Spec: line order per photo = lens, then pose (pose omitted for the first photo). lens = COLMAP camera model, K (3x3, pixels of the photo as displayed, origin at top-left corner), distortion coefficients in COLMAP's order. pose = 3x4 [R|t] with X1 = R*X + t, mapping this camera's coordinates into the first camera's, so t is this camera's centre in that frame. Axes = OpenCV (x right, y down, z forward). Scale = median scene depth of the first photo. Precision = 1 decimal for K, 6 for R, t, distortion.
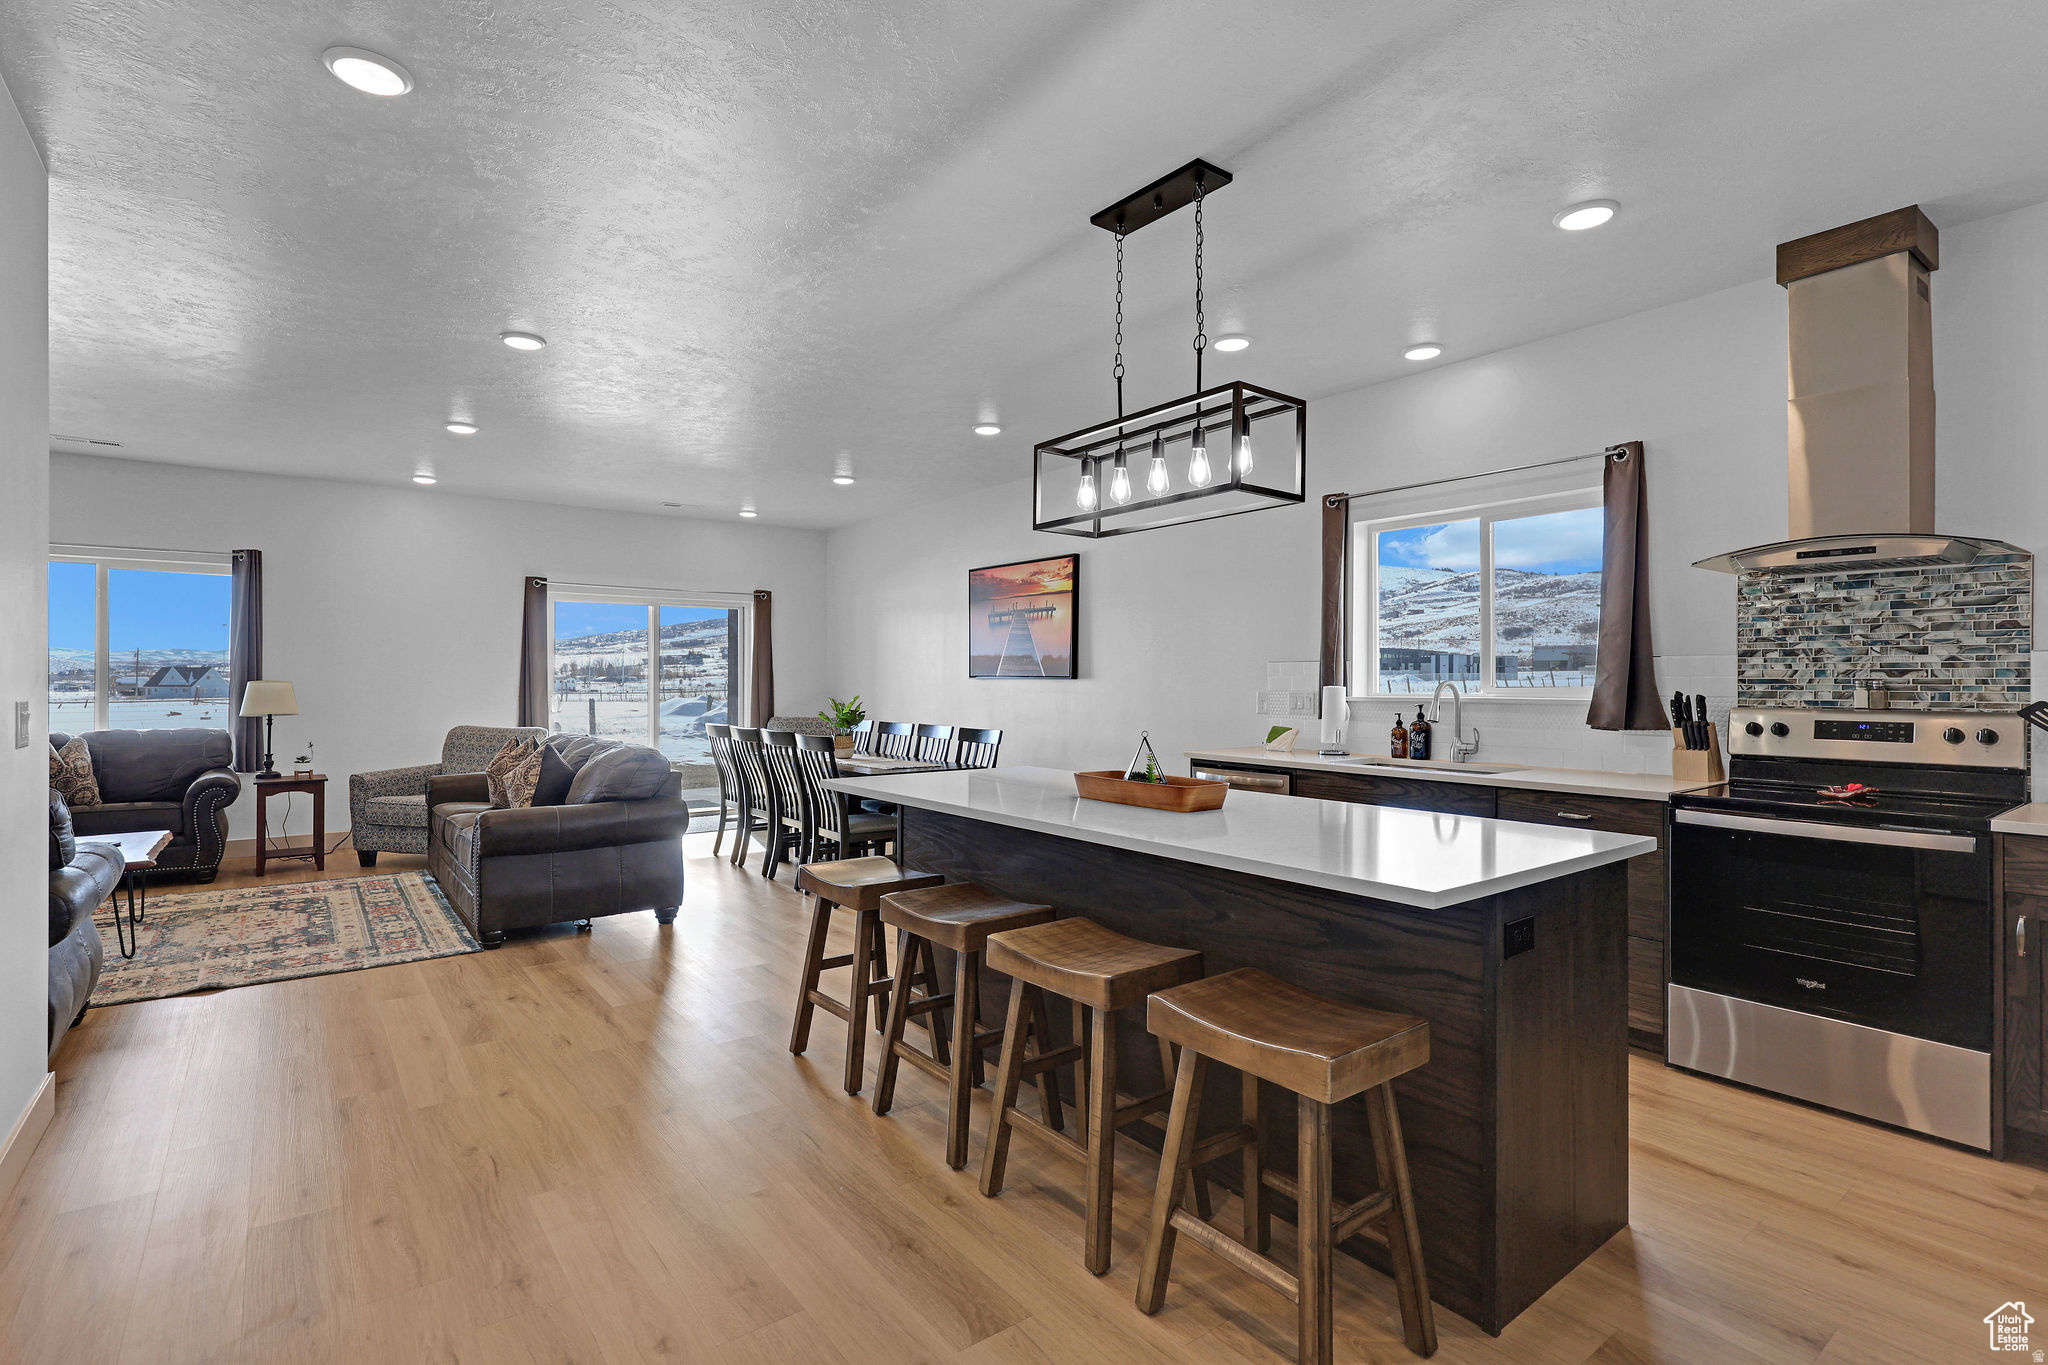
lens RADIAL K [[973.9, 0, 1013.1], [0, 973.9, 678.5], [0, 0, 1]] dist [0.001113, 0.000757]
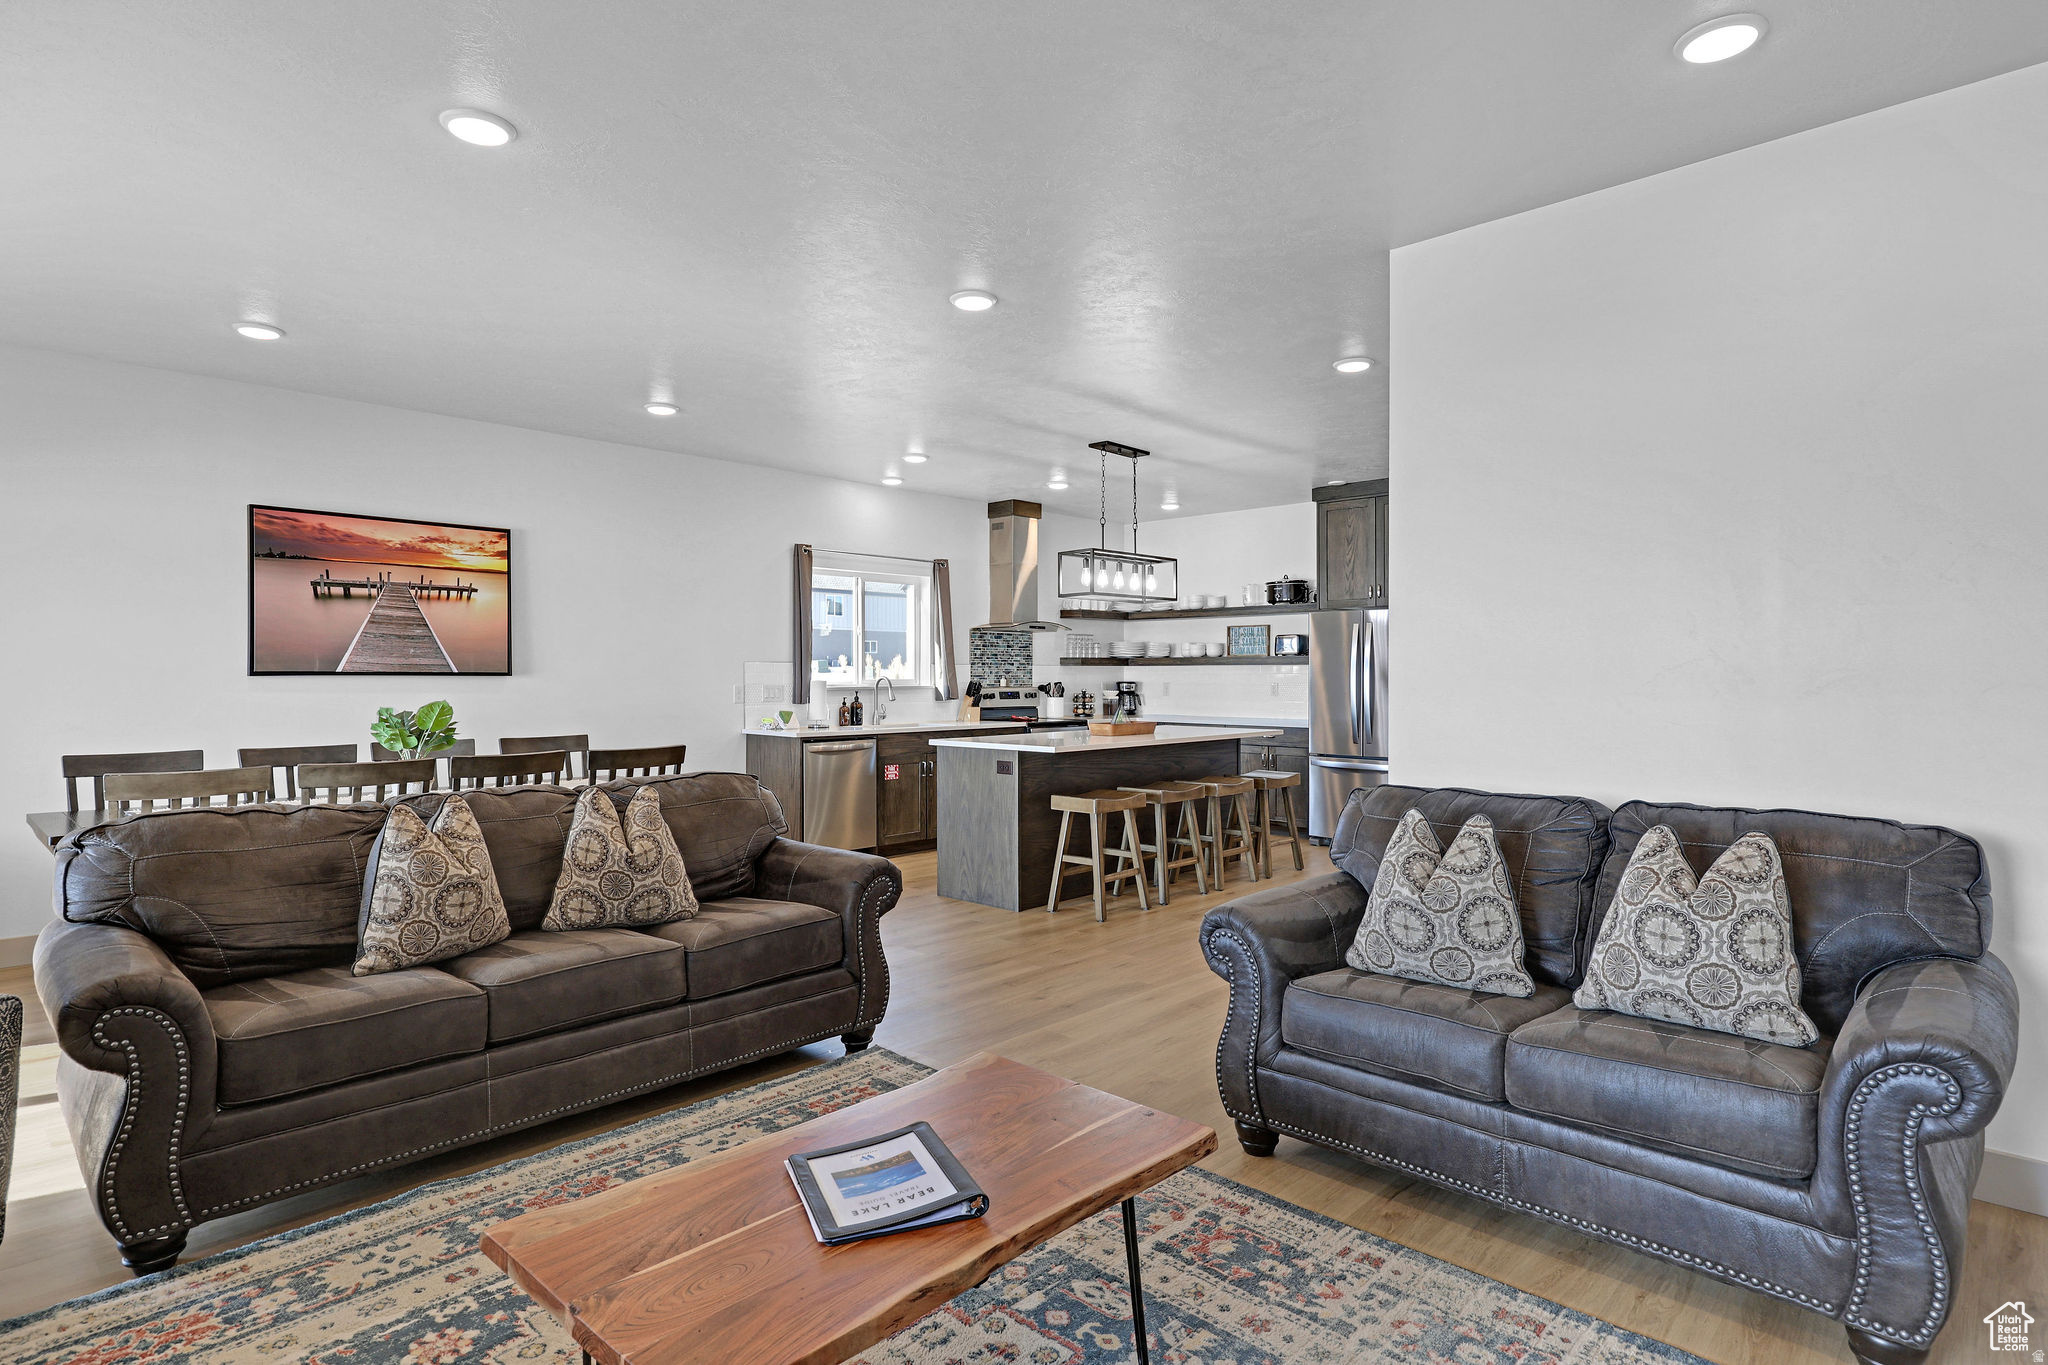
lens RADIAL K [[1077.0, 0, 1014.5], [0, 1077.0, 677.3], [0, 0, 1]] dist [0.000605, 0.000178]
pose [[-0.163929, -0.004041, 0.986464, -1.619476], [-0.001179, 0.999992, 0.003901, -0.003728], [-0.986471, -0.000524, -0.163933, 1.224532]]
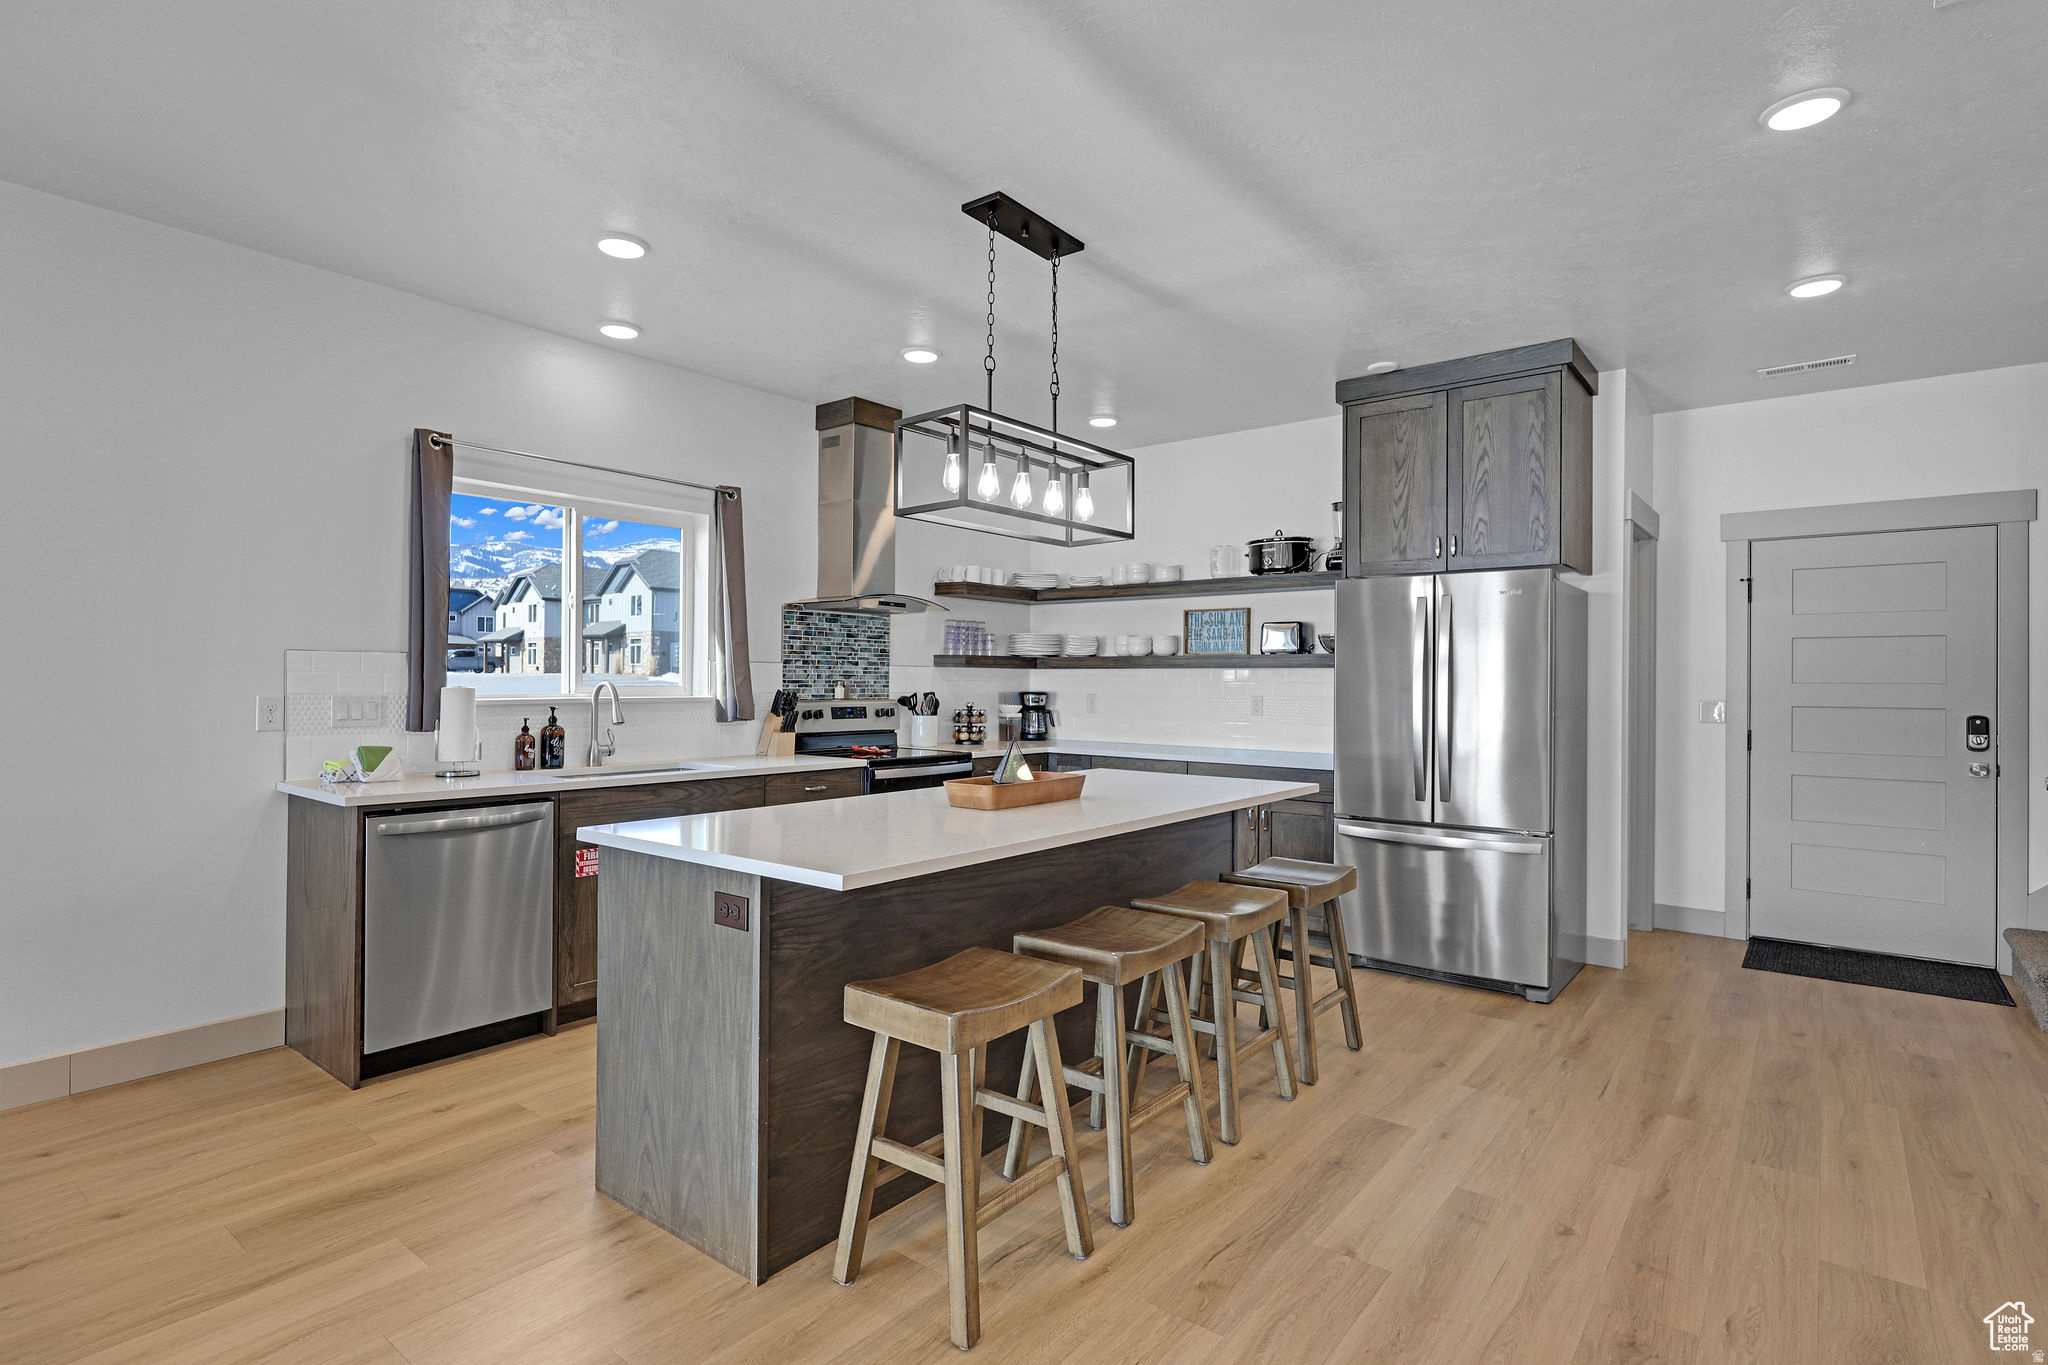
lens RADIAL K [[1013.9, 0, 1016.7], [0, 1013.9, 679.0], [0, 0, 1]] dist [-0.000799, 0.000199]
pose [[-0.251034, -0.000136, 0.967978, -0.692134], [-0.009290, 0.999954, -0.002269, -0.000711], [-0.967934, -0.009562, -0.251023, 0.973406]]
